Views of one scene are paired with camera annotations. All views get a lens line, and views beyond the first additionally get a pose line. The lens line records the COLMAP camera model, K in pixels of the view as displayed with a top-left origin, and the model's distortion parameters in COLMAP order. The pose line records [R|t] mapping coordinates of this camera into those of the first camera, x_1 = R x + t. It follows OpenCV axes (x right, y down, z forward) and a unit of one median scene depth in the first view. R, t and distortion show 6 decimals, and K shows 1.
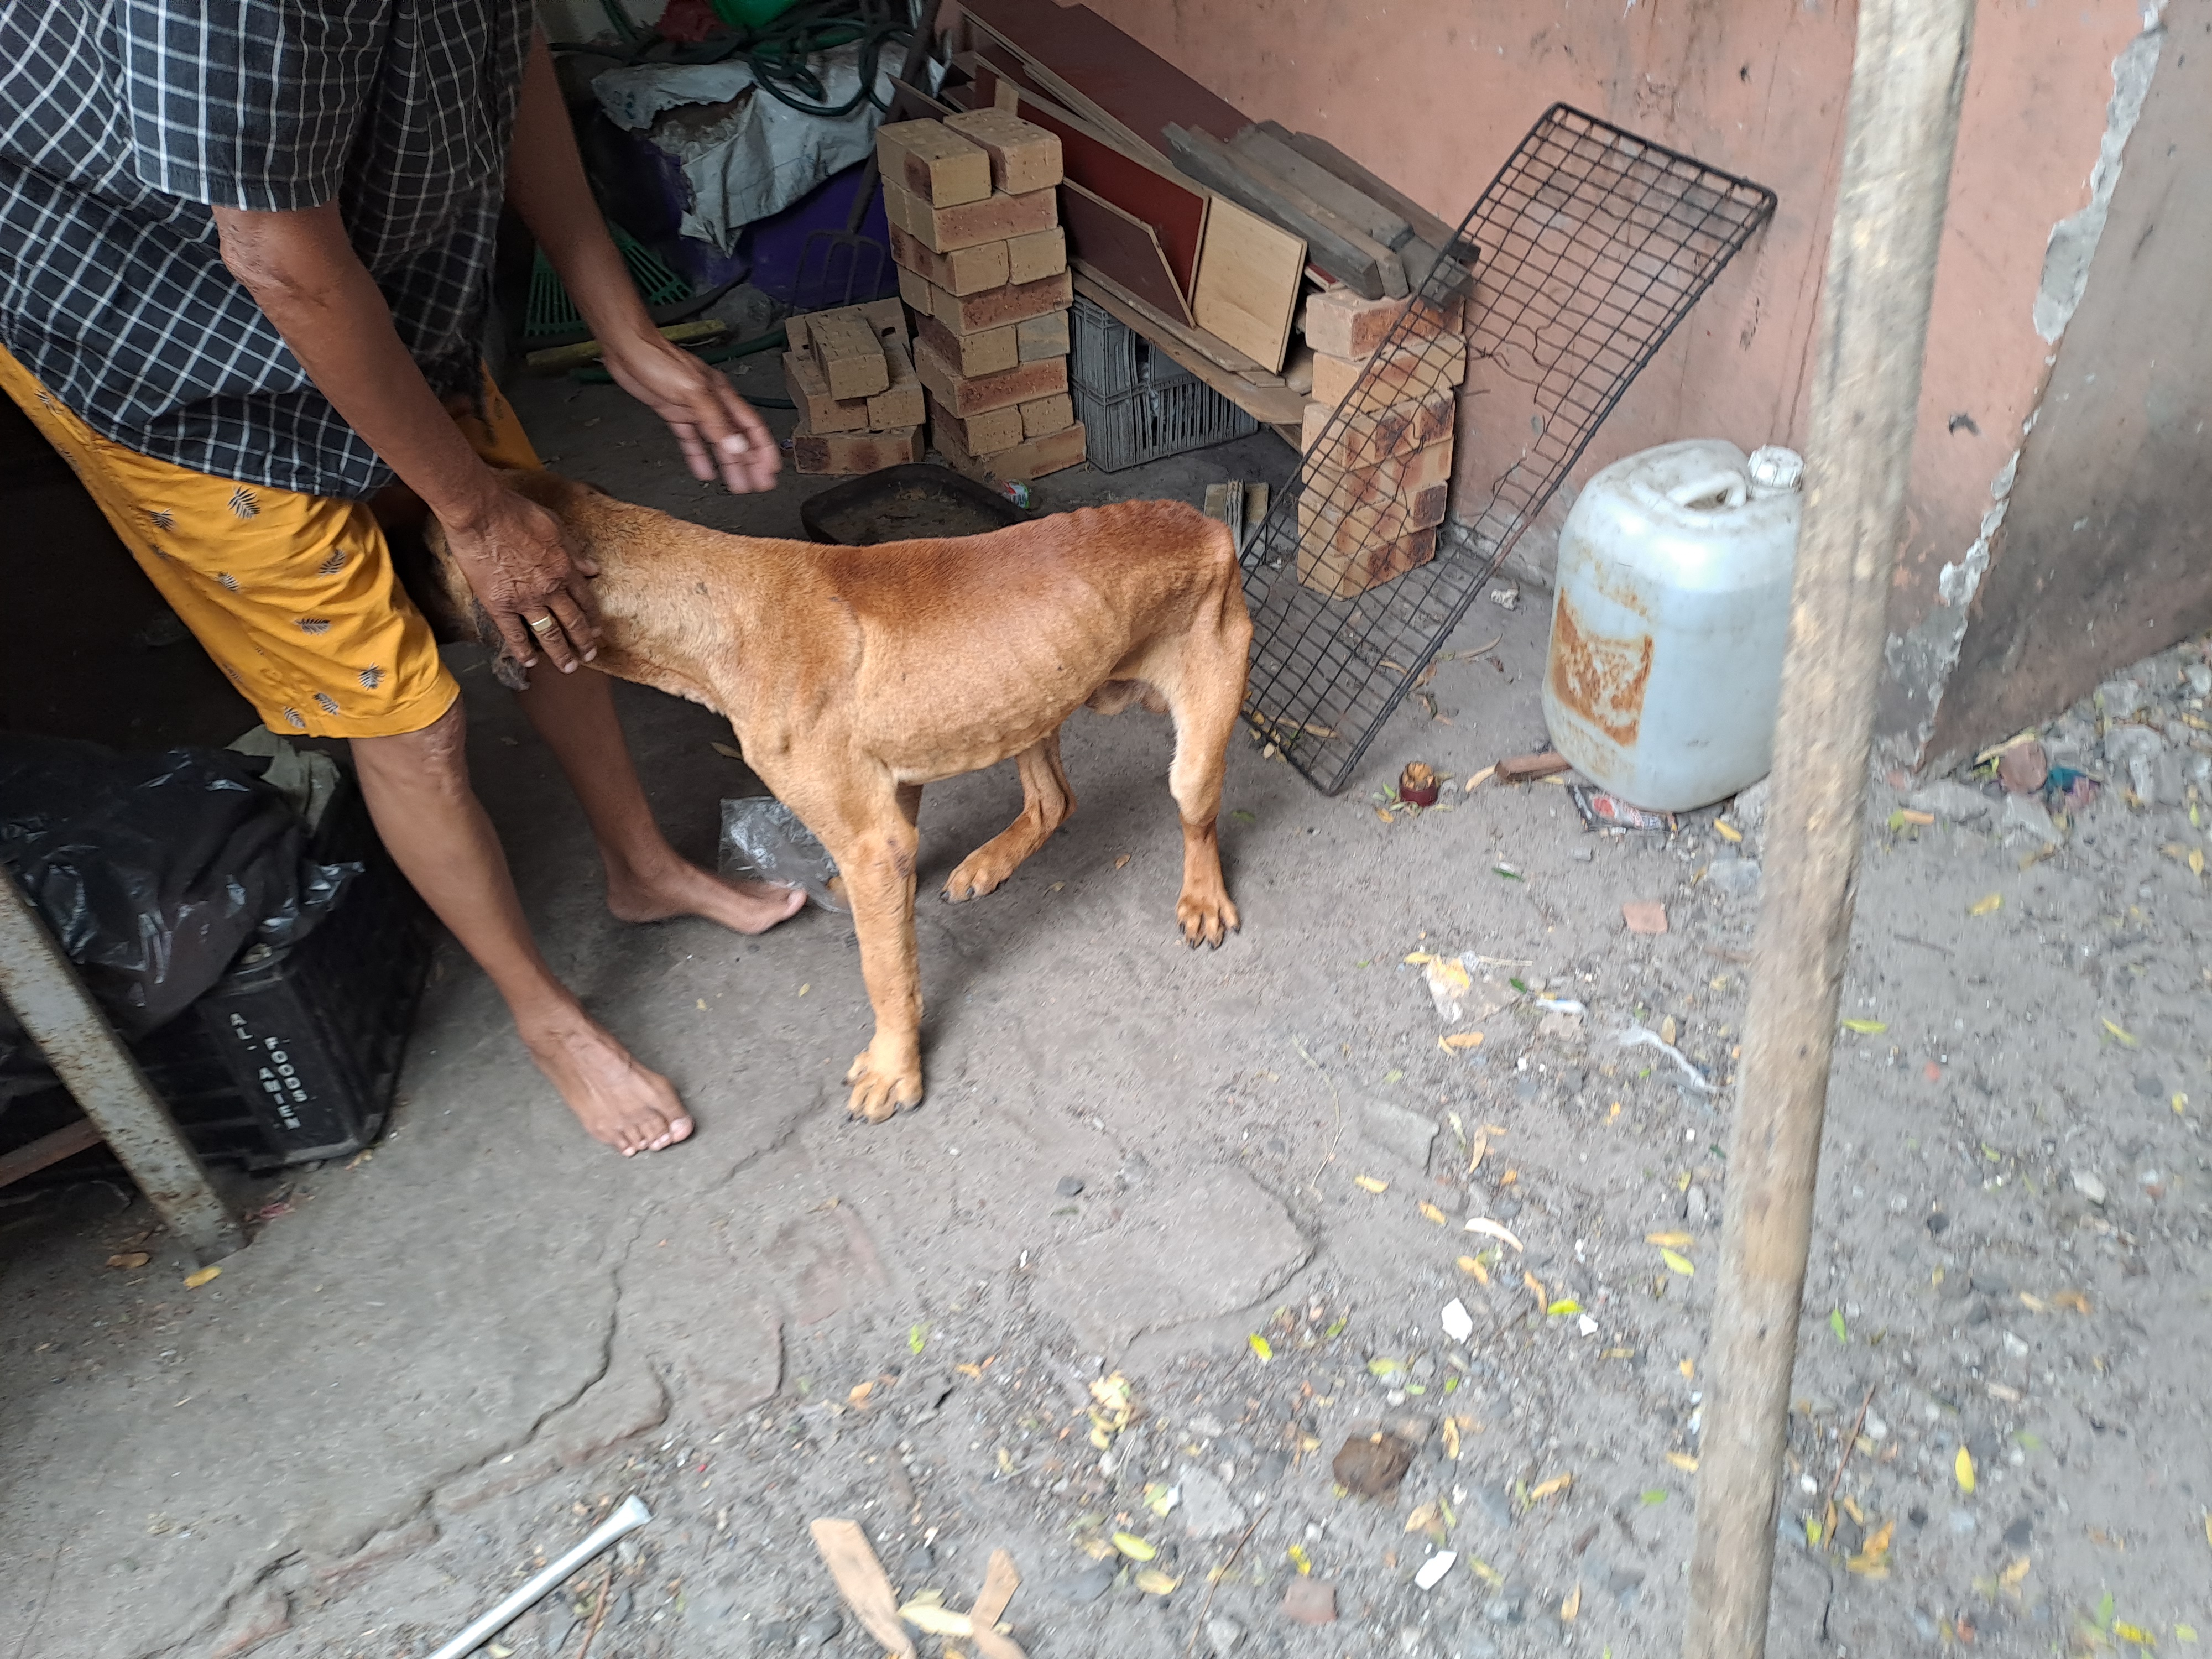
lens RADIAL K [[1609.7, 0, 1106.0], [0, 1609.7, 829.5], [0, 0, 1]] dist [0.101266, -0.080514]
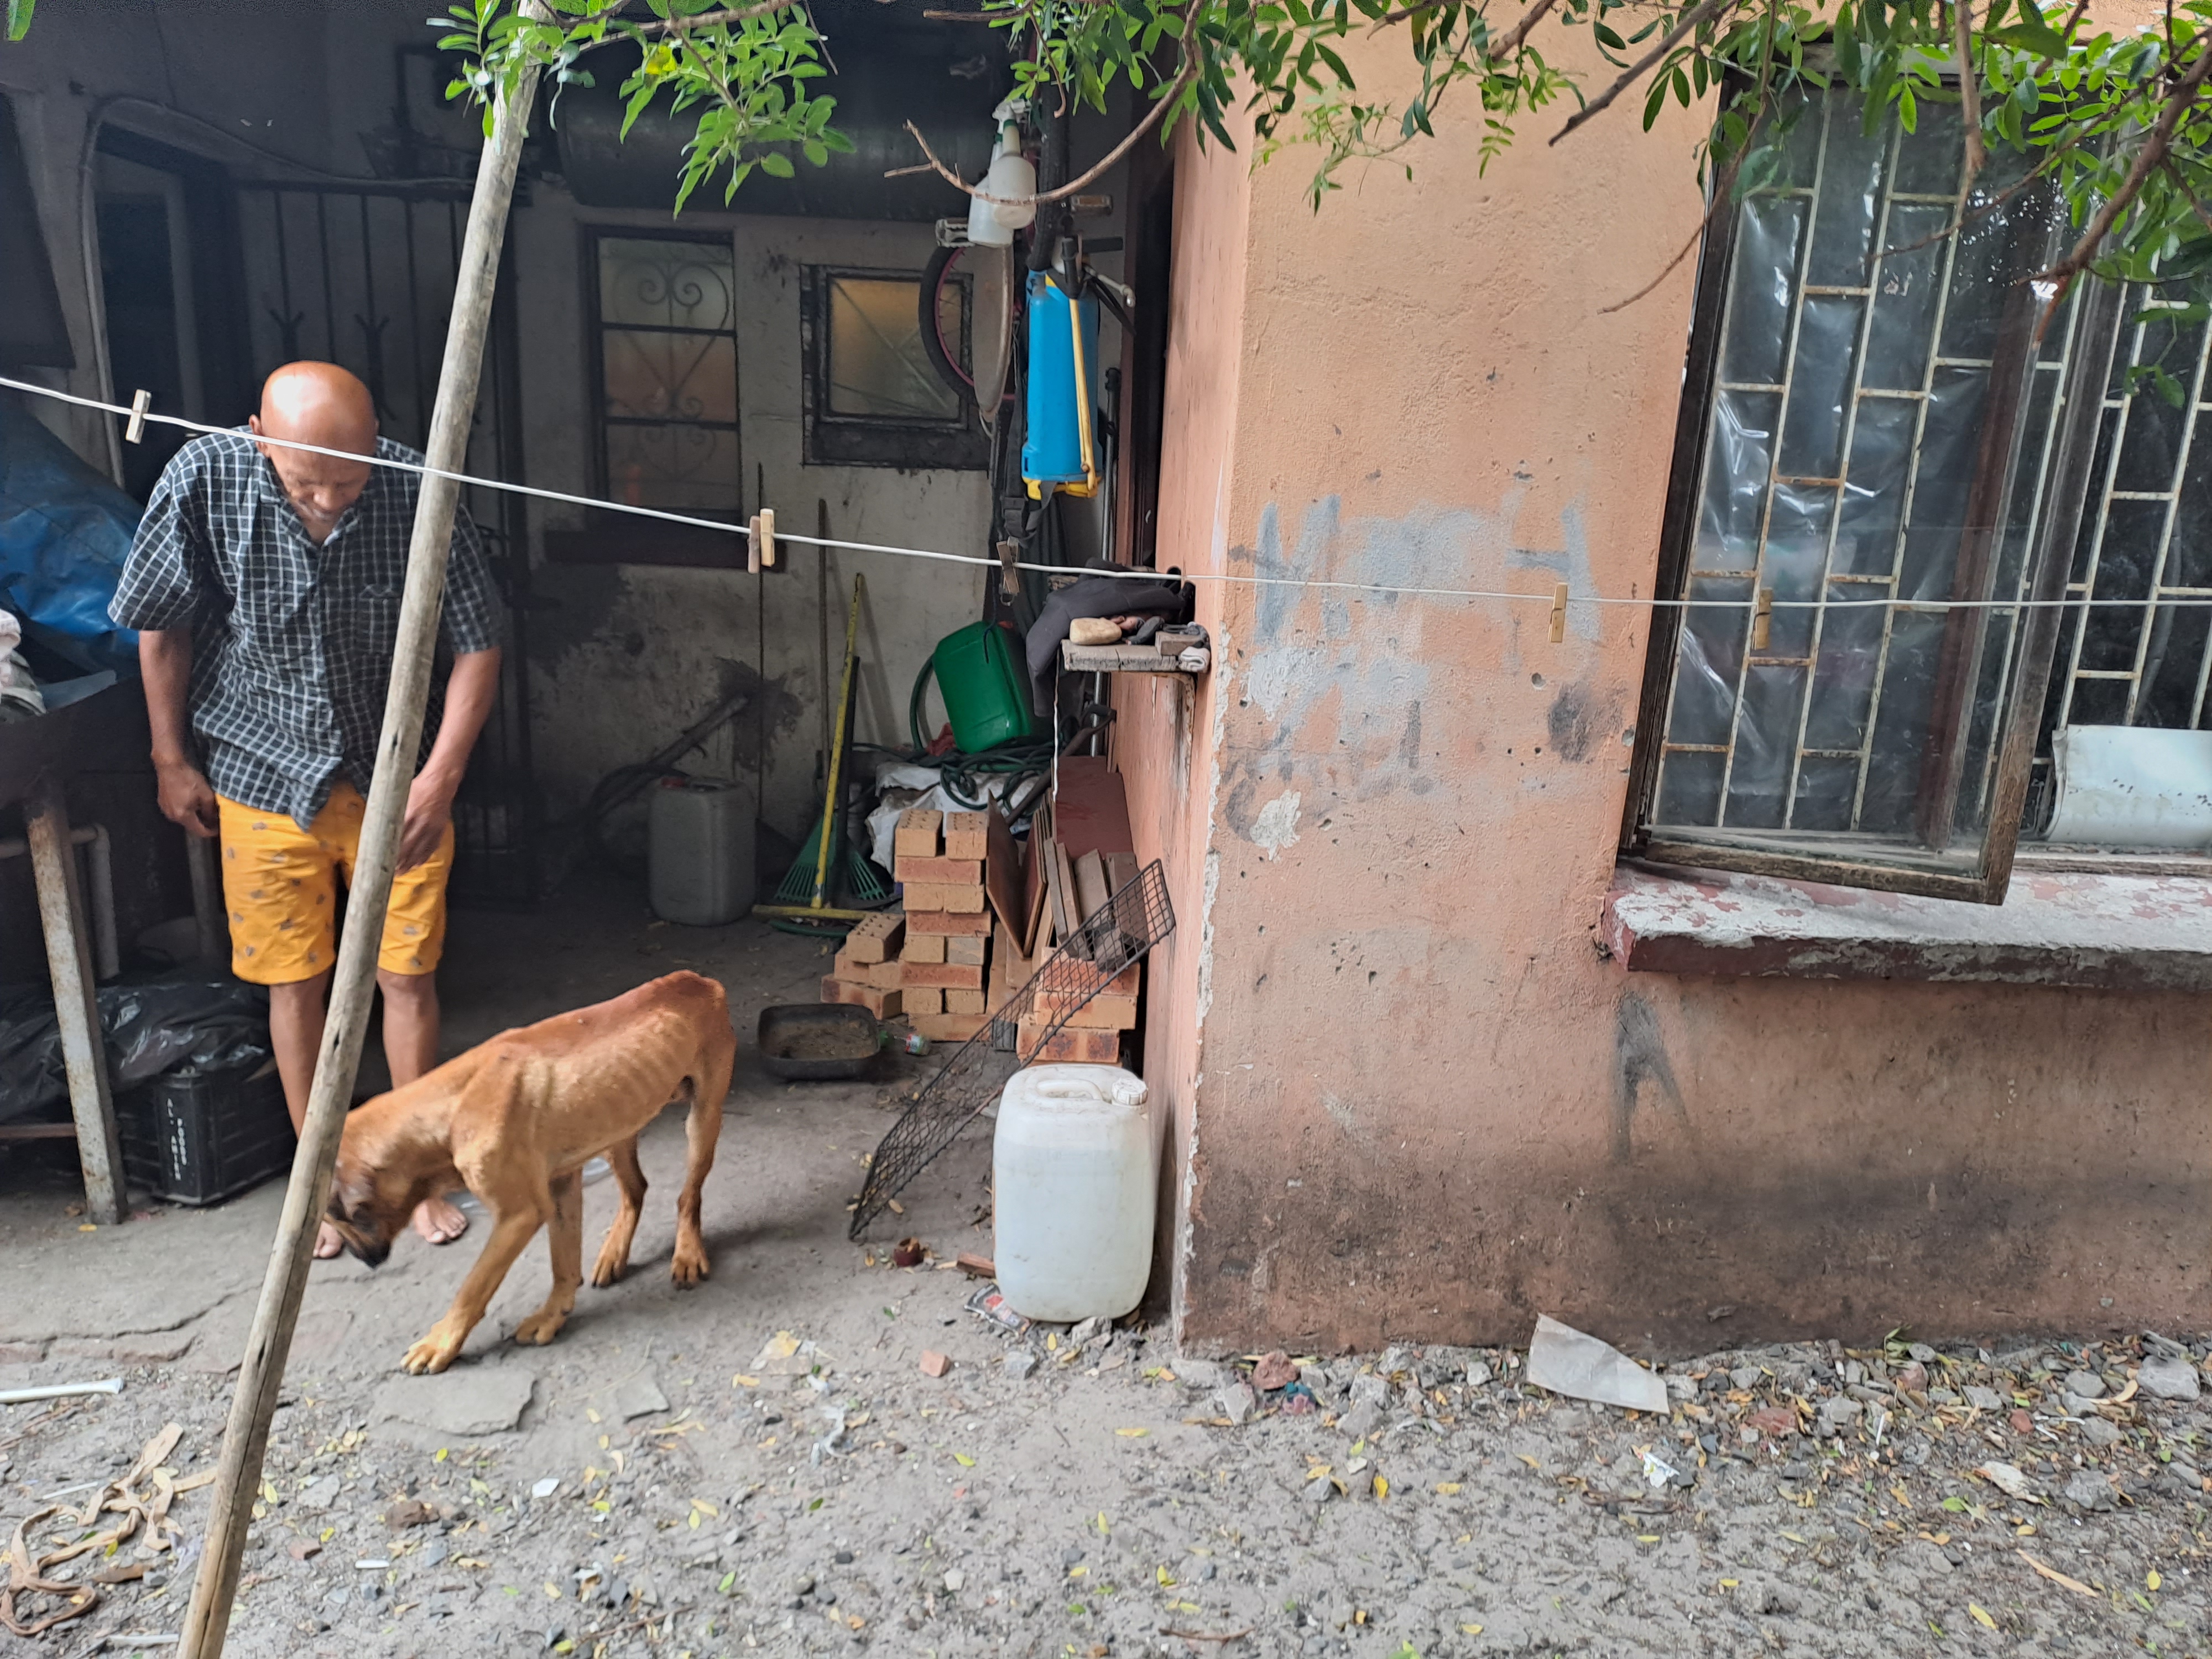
lens RADIAL K [[1609.7, 0, 1106.0], [0, 1609.7, 829.5], [0, 0, 1]] dist [0.101266, -0.080514]
pose [[0.870586, 0.187554, -0.454867, 0.858079], [-0.361414, 0.871085, -0.332552, 0.054791], [0.333857, 0.453910, 0.826139, -0.273146]]
